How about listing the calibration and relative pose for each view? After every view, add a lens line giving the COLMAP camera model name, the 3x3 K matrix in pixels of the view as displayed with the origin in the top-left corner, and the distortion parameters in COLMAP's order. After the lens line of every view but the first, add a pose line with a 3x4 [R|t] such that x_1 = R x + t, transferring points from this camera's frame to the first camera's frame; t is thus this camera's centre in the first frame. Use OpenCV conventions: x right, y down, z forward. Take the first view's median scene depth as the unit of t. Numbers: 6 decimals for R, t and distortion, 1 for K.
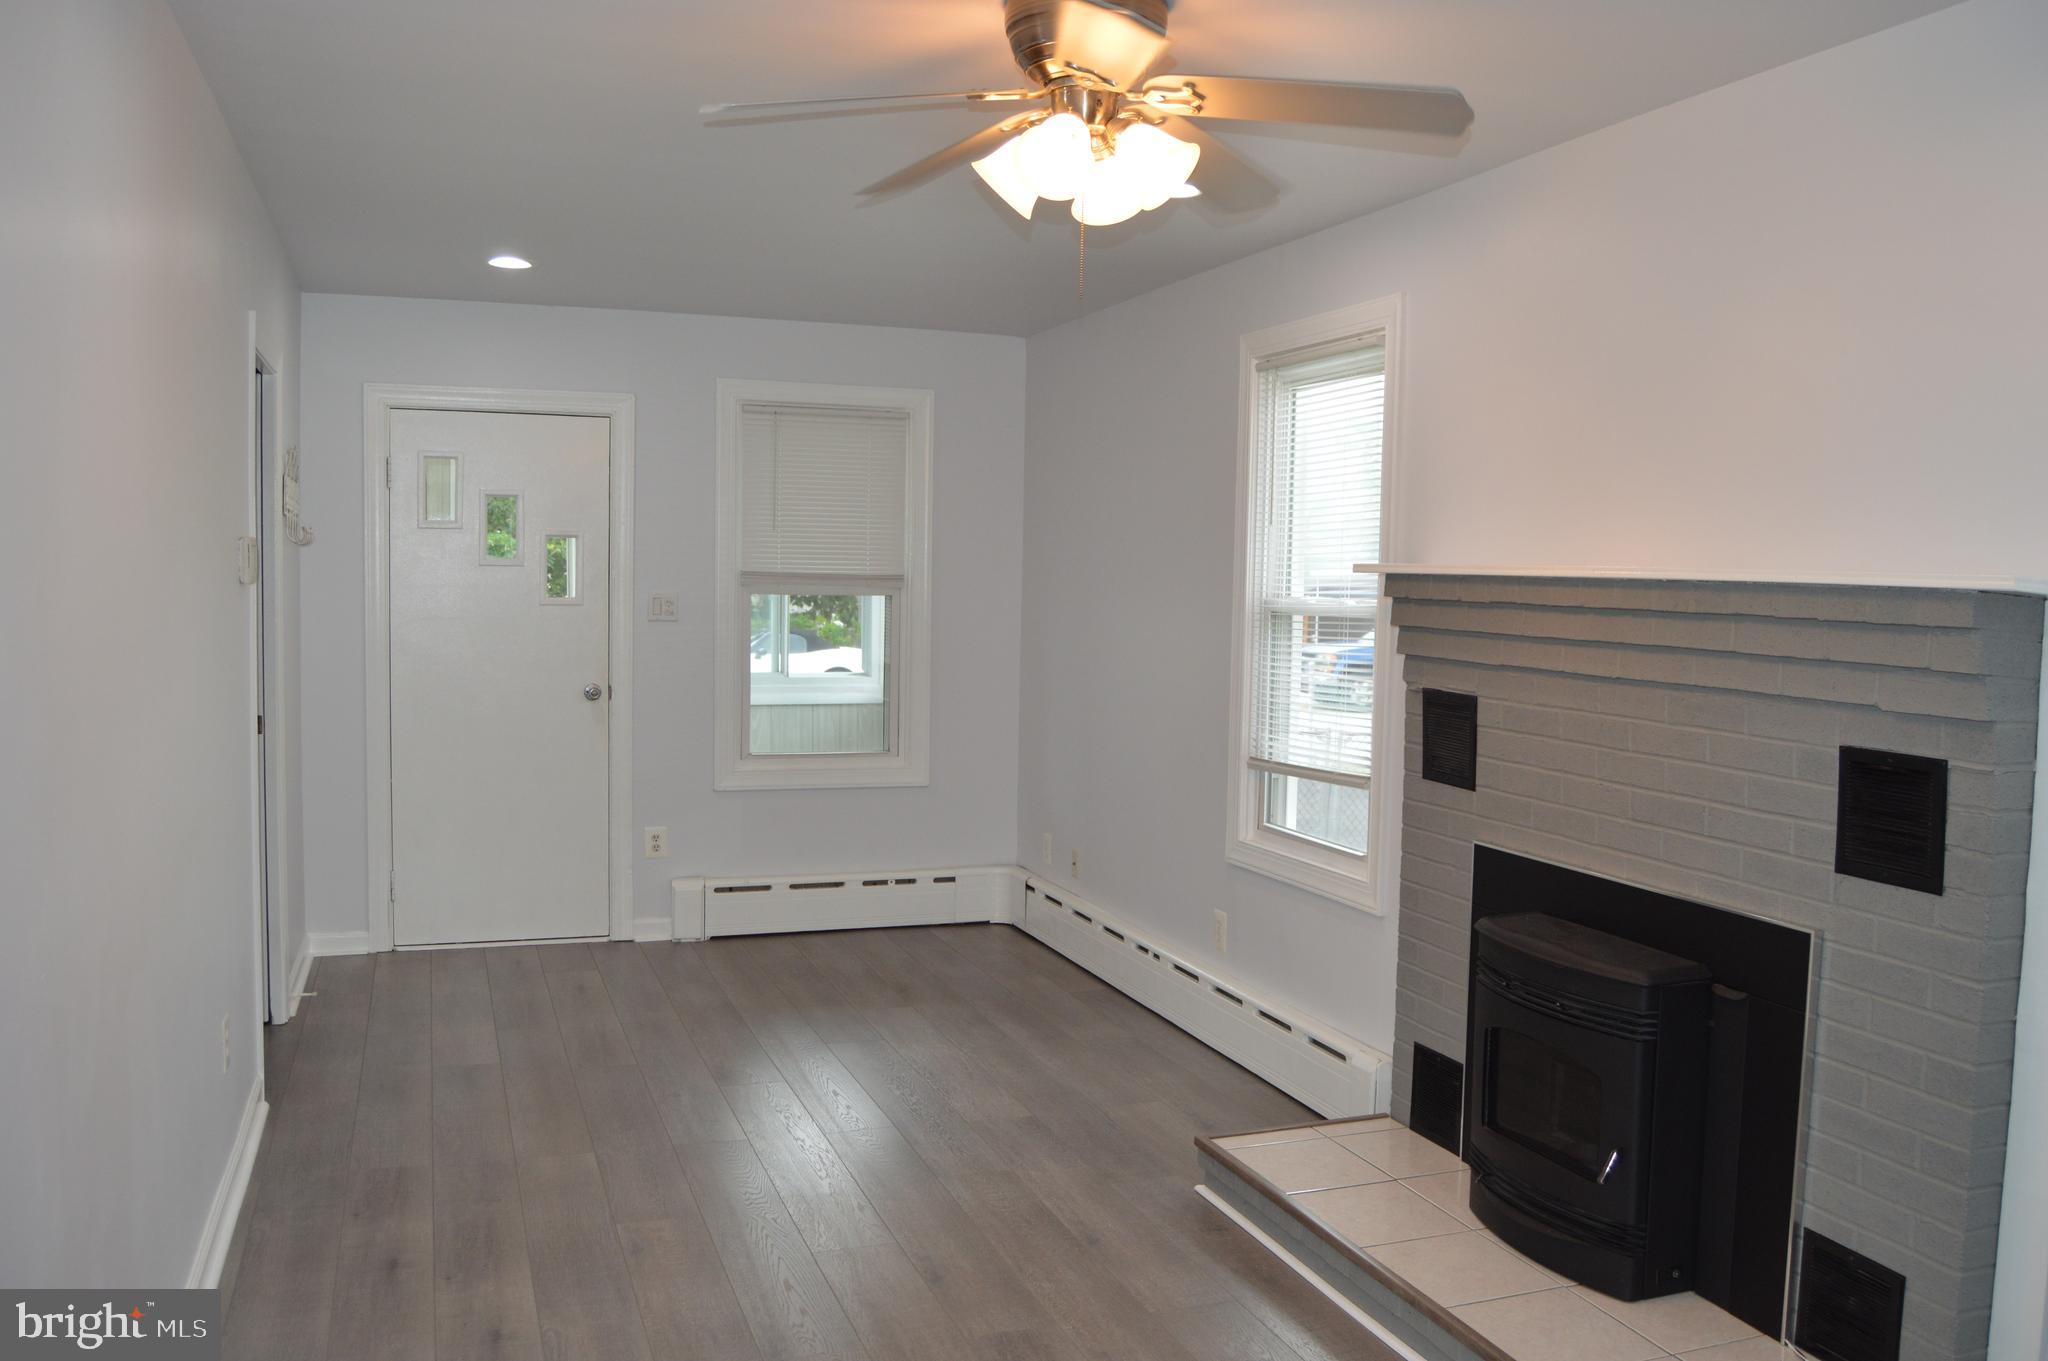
lens RADIAL K [[1661.2, 0, 1022.6], [0, 1661.2, 673.7], [0, 0, 1]] dist [0.002727, 0.000137]
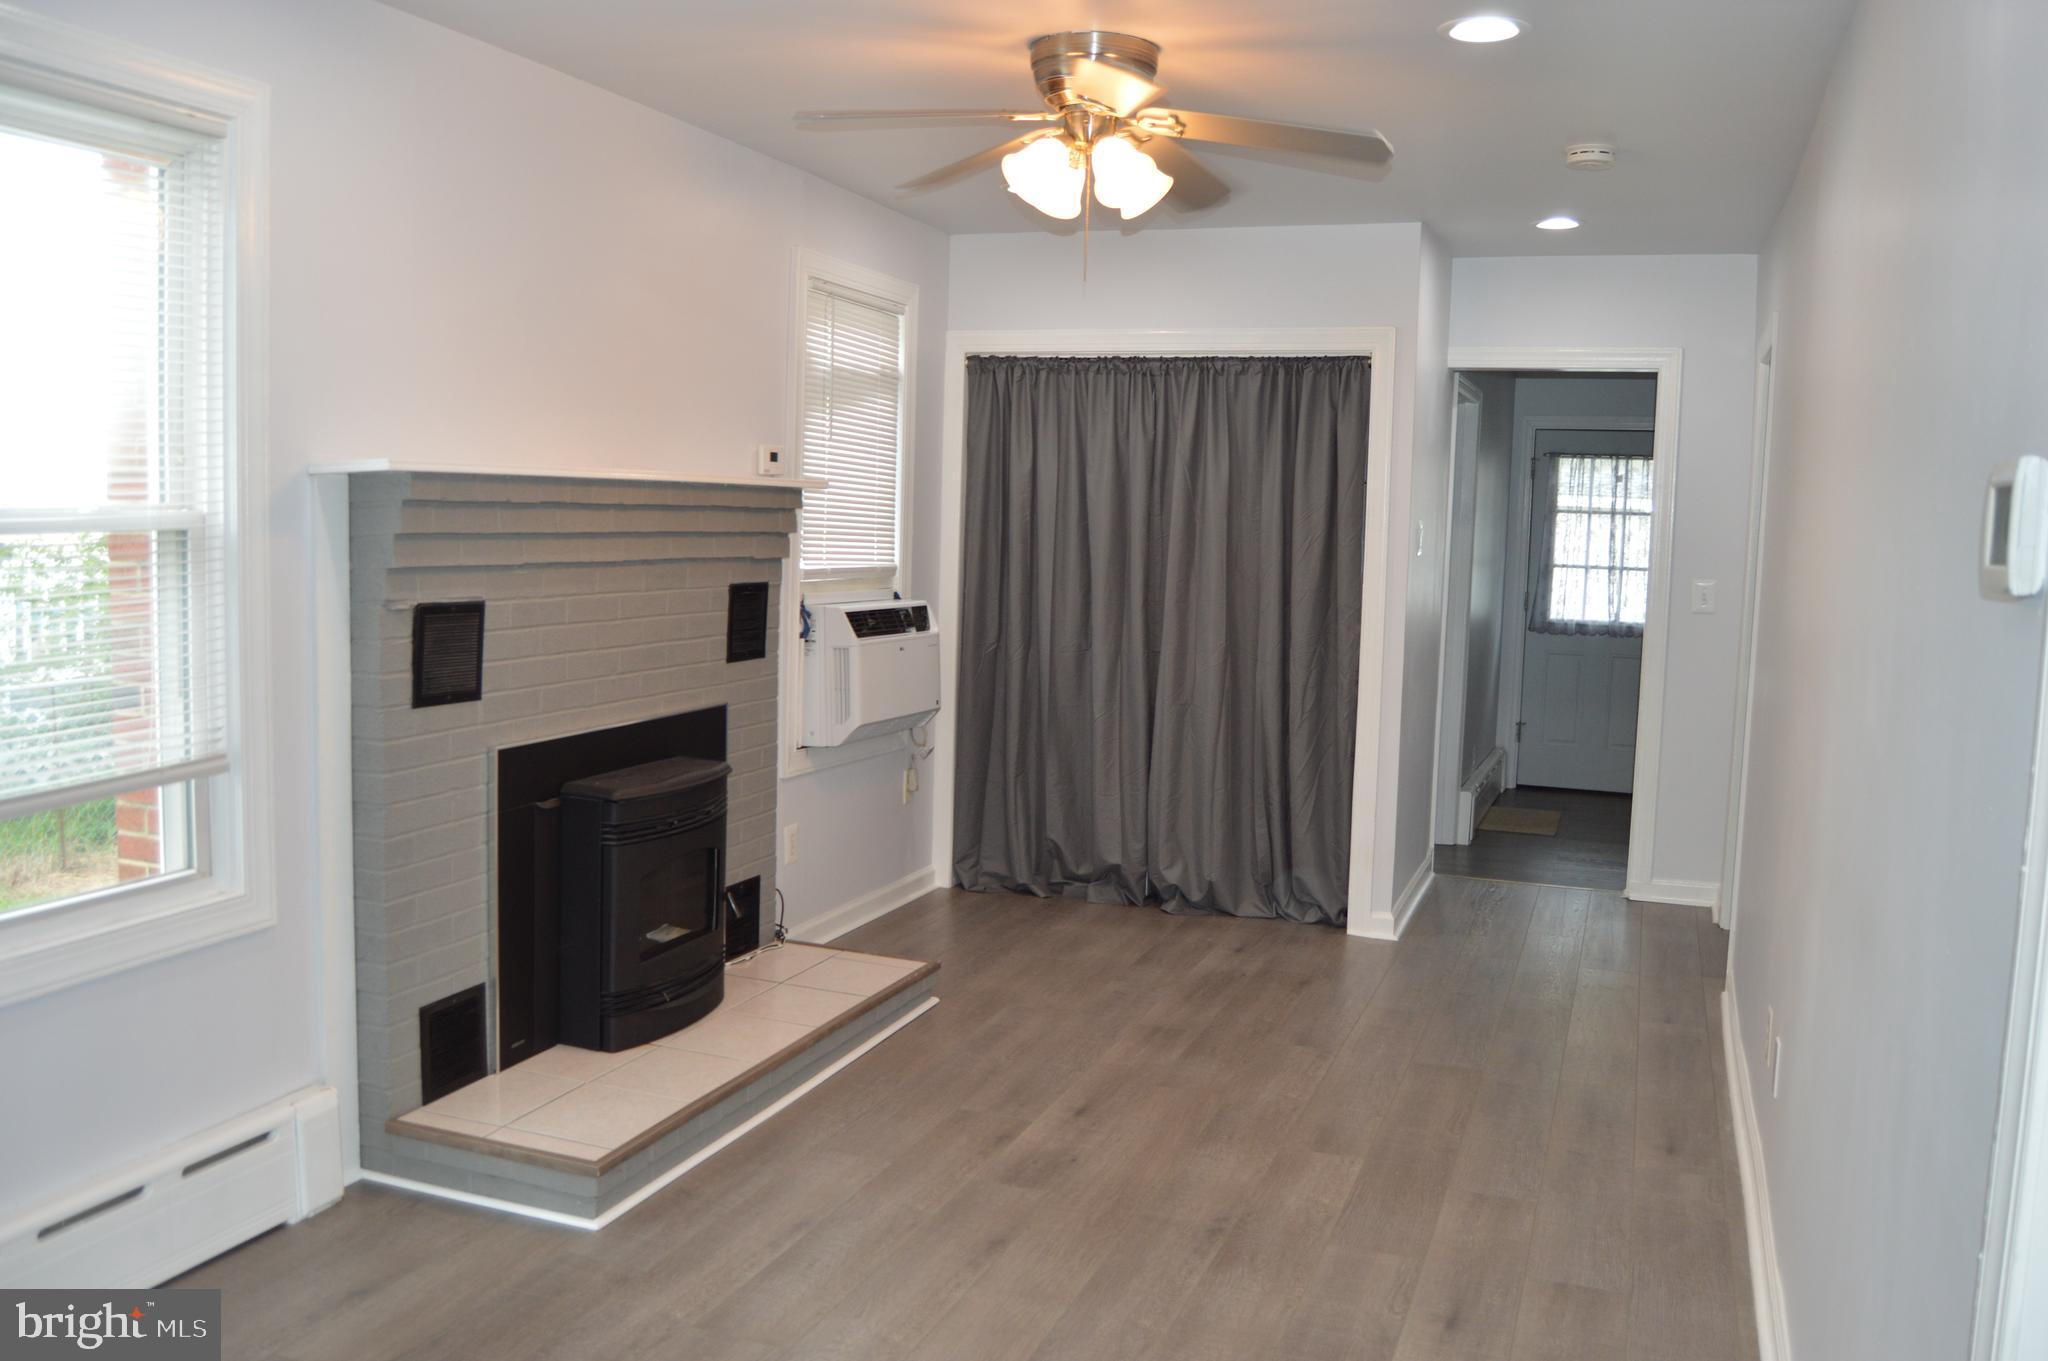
lens RADIAL K [[1661.2, 0, 1022.8], [0, 1661.2, 684.5], [0, 0, 1]] dist [0.002727, 0.000137]
pose [[-0.747352, -0.115933, 0.654236, -0.618578], [-0.003265, 0.985289, 0.170866, -0.108314], [-0.664420, 0.125561, -0.736736, 1.575972]]
